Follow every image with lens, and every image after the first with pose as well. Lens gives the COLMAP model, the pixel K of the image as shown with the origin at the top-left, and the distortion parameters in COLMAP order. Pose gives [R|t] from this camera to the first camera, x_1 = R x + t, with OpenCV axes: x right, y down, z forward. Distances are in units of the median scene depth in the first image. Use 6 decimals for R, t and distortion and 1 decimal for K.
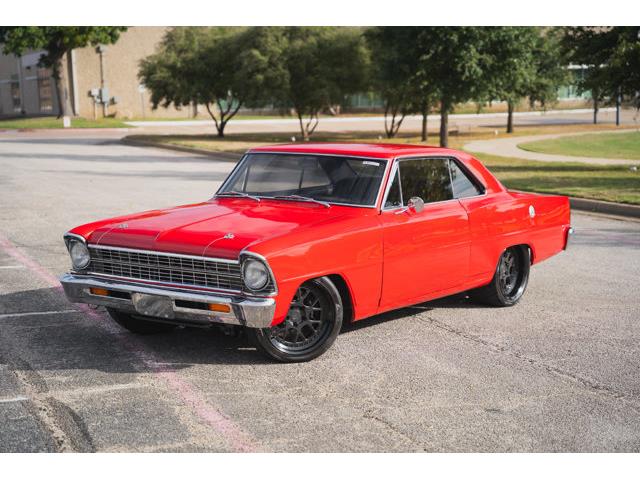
lens RADIAL K [[1233.0, 0, 320.8], [0, 1233.0, 235.6], [0, 0, 1]] dist [0.291687, 0.000000]
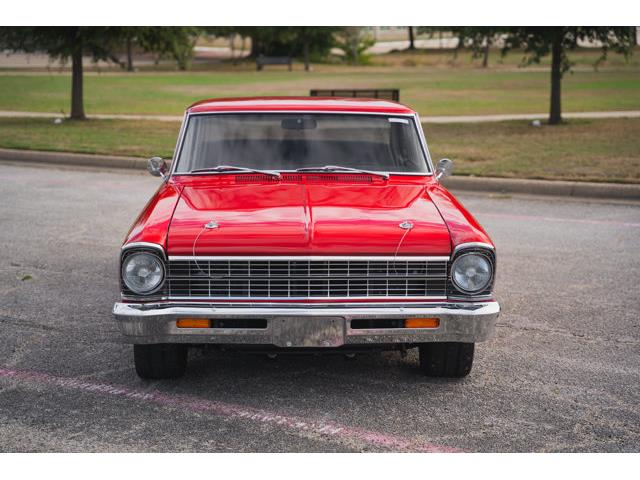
lens RADIAL K [[1233.0, 0, 322.8], [0, 1233.0, 241.7], [0, 0, 1]] dist [0.291687, 0.000000]
pose [[0.782772, -0.096611, 0.614764, -0.514142], [0.070524, 0.995283, 0.066614, -0.038208], [-0.618300, -0.008788, 0.785893, 0.407436]]
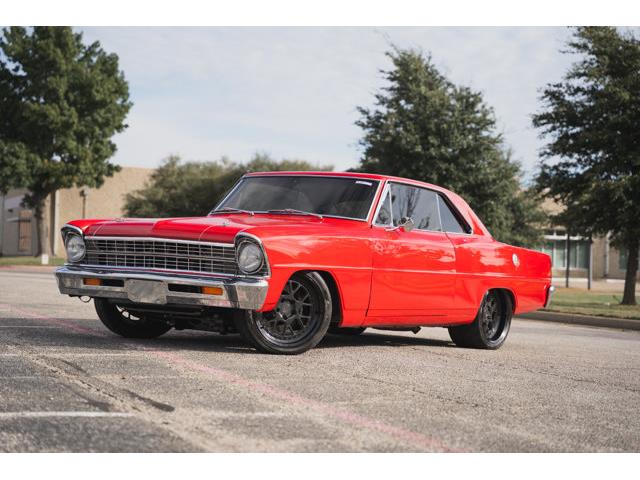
lens RADIAL K [[1233.0, 0, 321.2], [0, 1233.0, 216.2], [0, 0, 1]] dist [0.291687, 0.000000]
pose [[0.998450, 0.052417, 0.018724, -0.013044], [-0.048798, 0.986145, -0.158545, 0.138016], [-0.026775, 0.157385, 0.987174, -0.014494]]
